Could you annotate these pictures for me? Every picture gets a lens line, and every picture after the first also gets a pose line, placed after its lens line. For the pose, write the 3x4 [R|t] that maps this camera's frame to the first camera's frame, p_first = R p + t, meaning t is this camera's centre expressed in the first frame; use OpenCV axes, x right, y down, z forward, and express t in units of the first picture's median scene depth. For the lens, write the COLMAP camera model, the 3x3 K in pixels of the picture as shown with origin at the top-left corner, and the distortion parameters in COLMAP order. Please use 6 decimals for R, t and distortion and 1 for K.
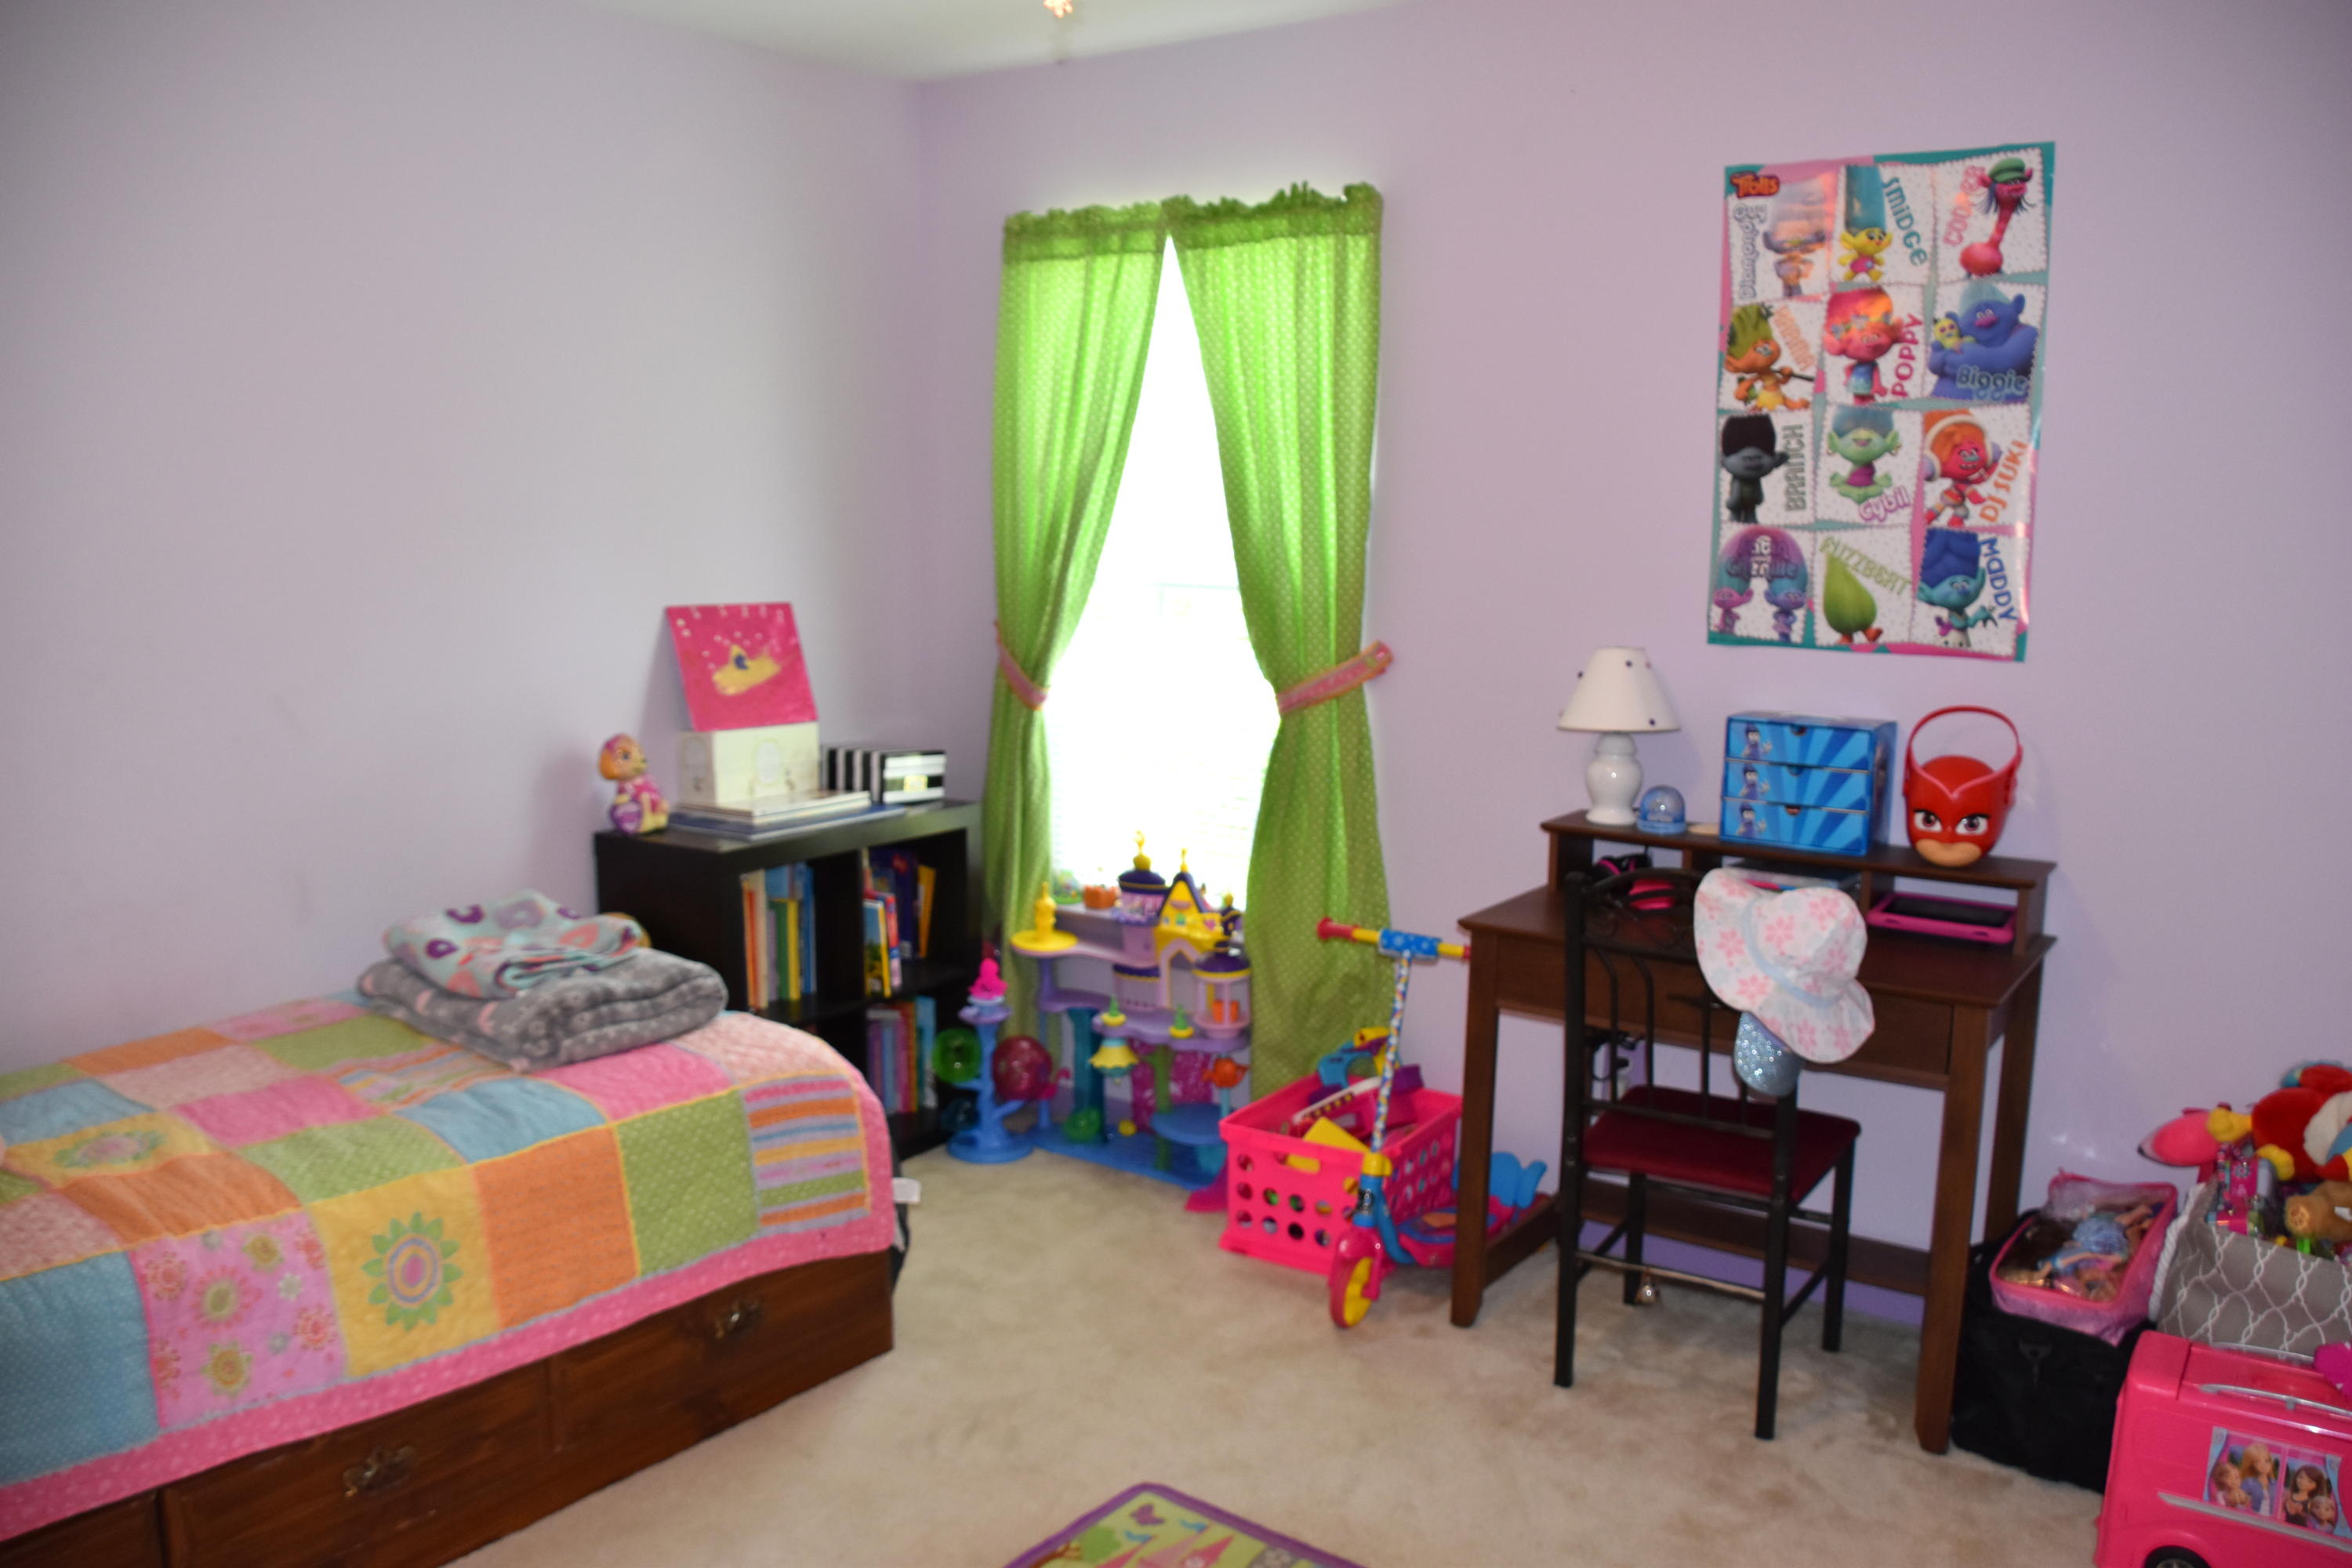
lens RADIAL K [[1839.0, 0, 1183.5], [0, 1839.0, 817.0], [0, 0, 1]] dist [-0.158058, 0.096966]
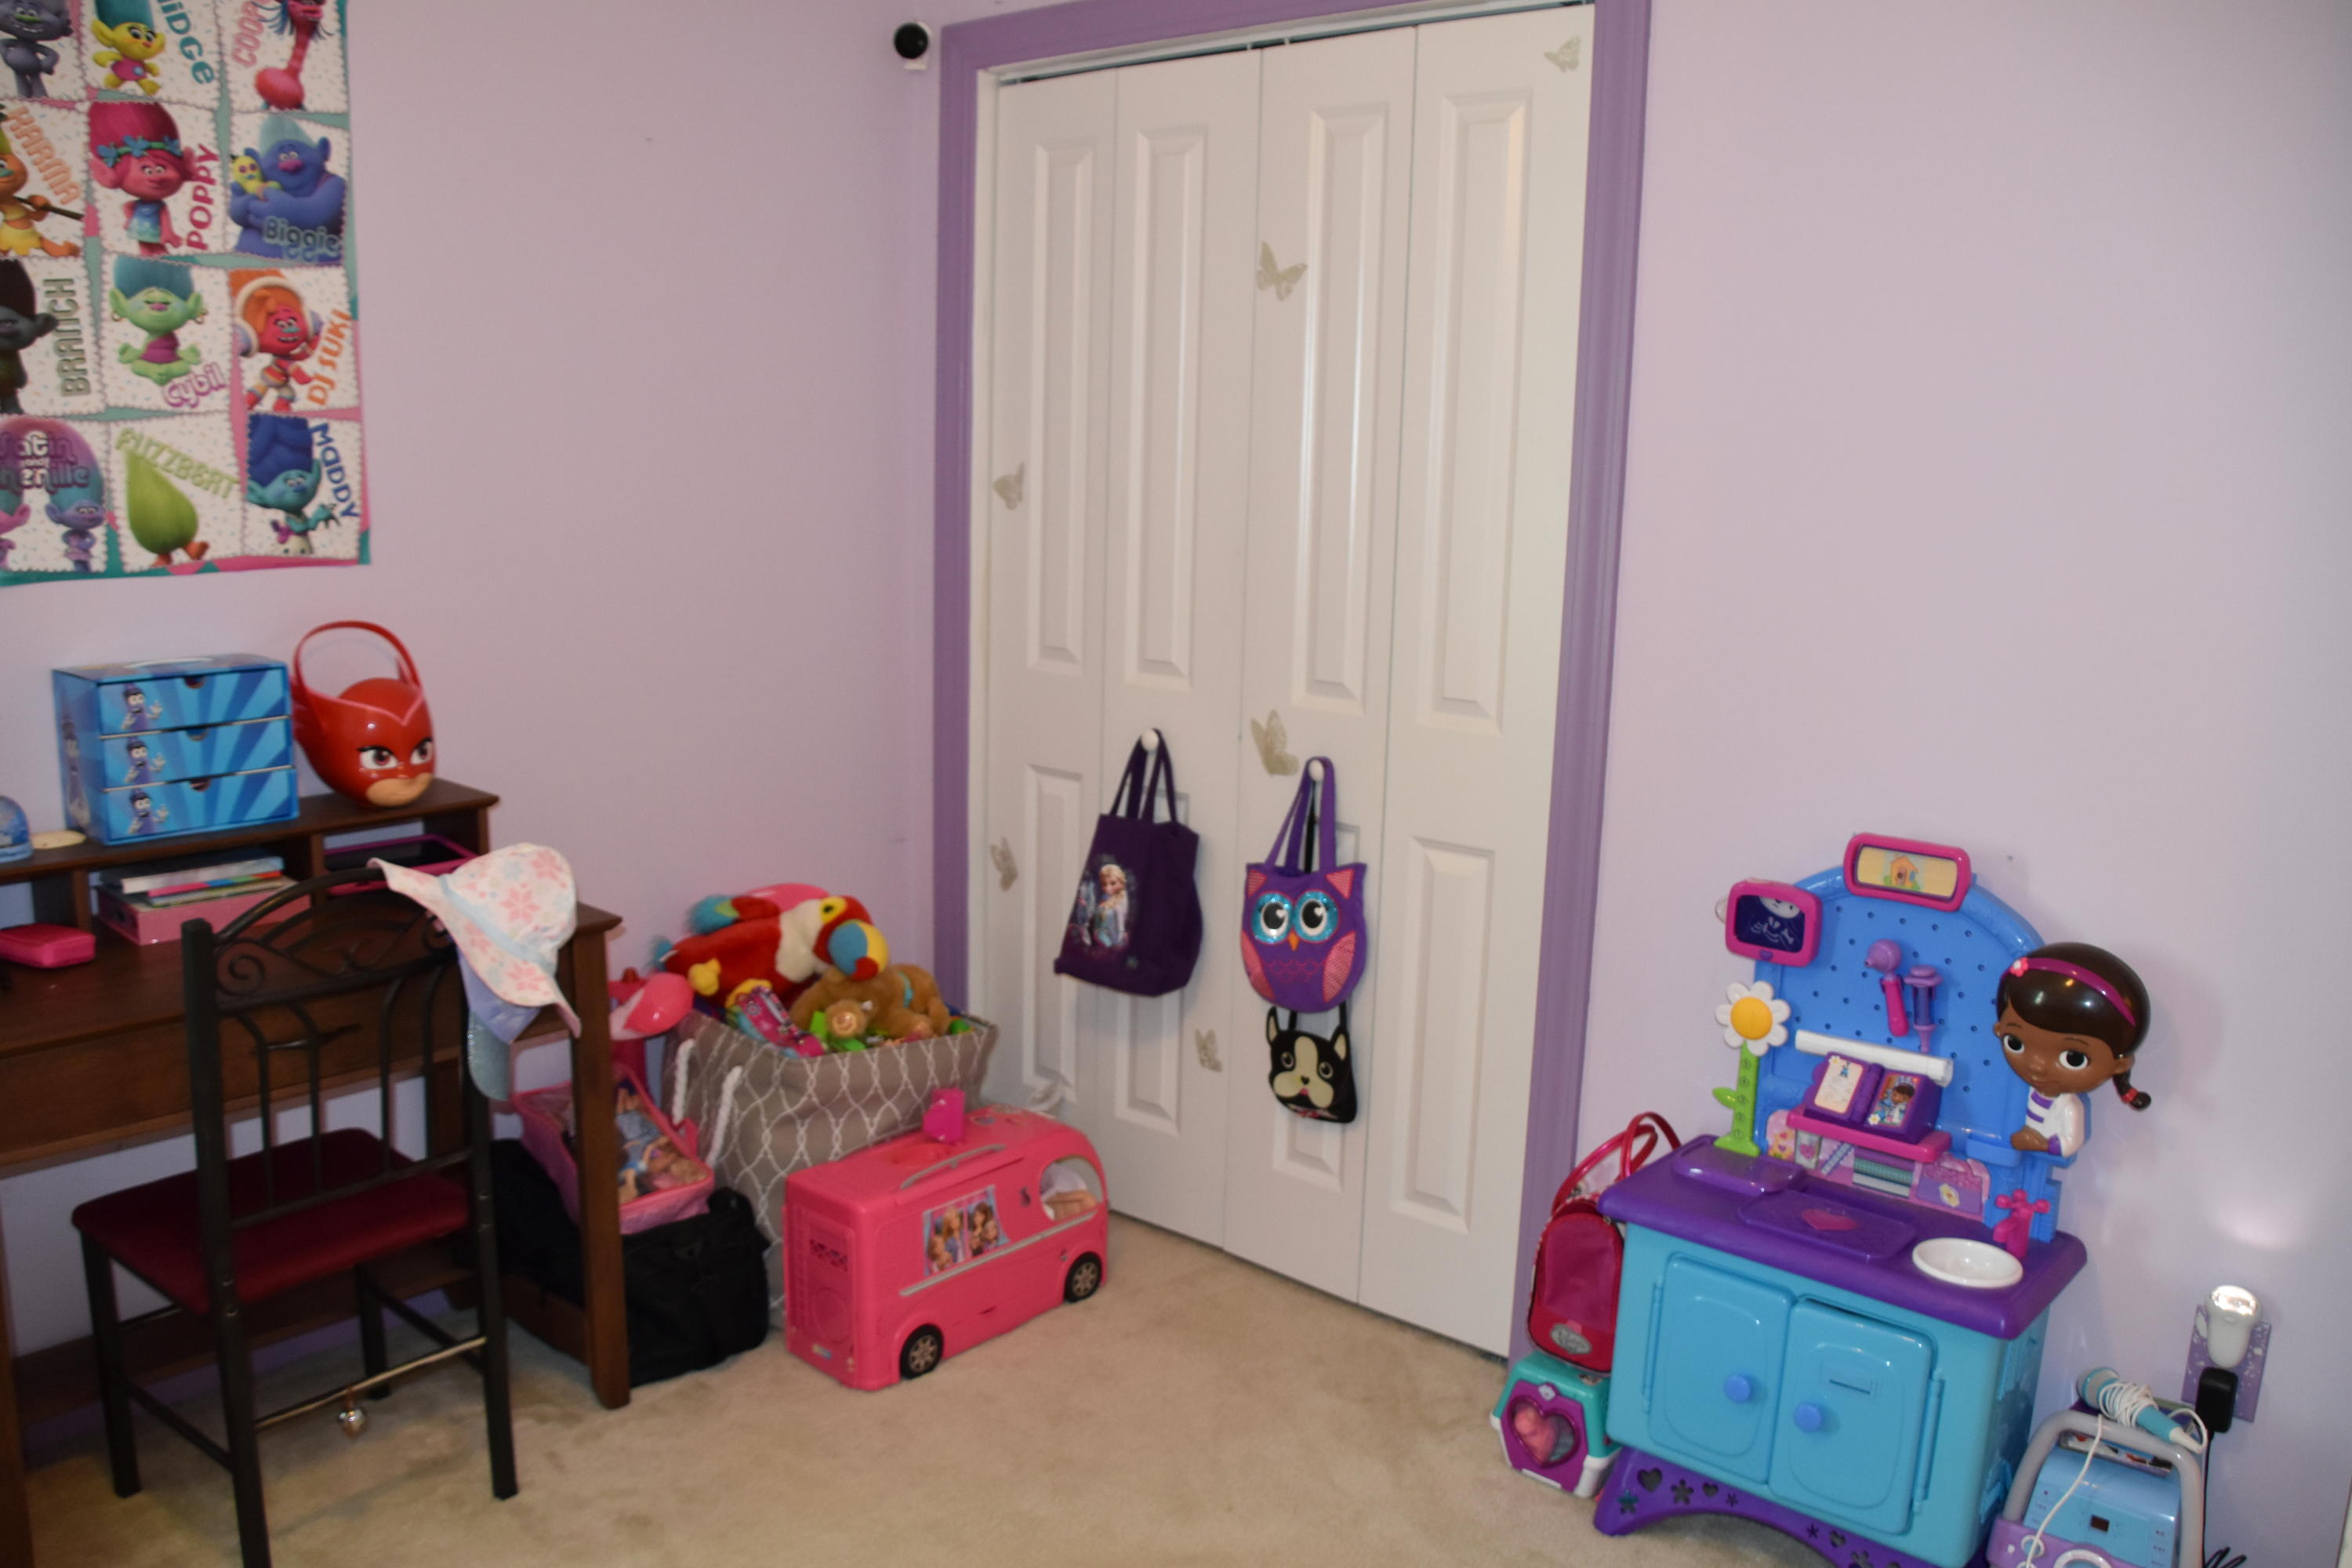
lens RADIAL K [[1905.9, 0, 1203.7], [0, 1905.9, 811.1], [0, 0, 1]] dist [-0.160596, 0.108993]
pose [[0.088513, -0.207315, 0.974262, -0.398854], [0.143020, 0.970611, 0.193545, -0.084274], [-0.985754, 0.122207, 0.115562, 0.491660]]
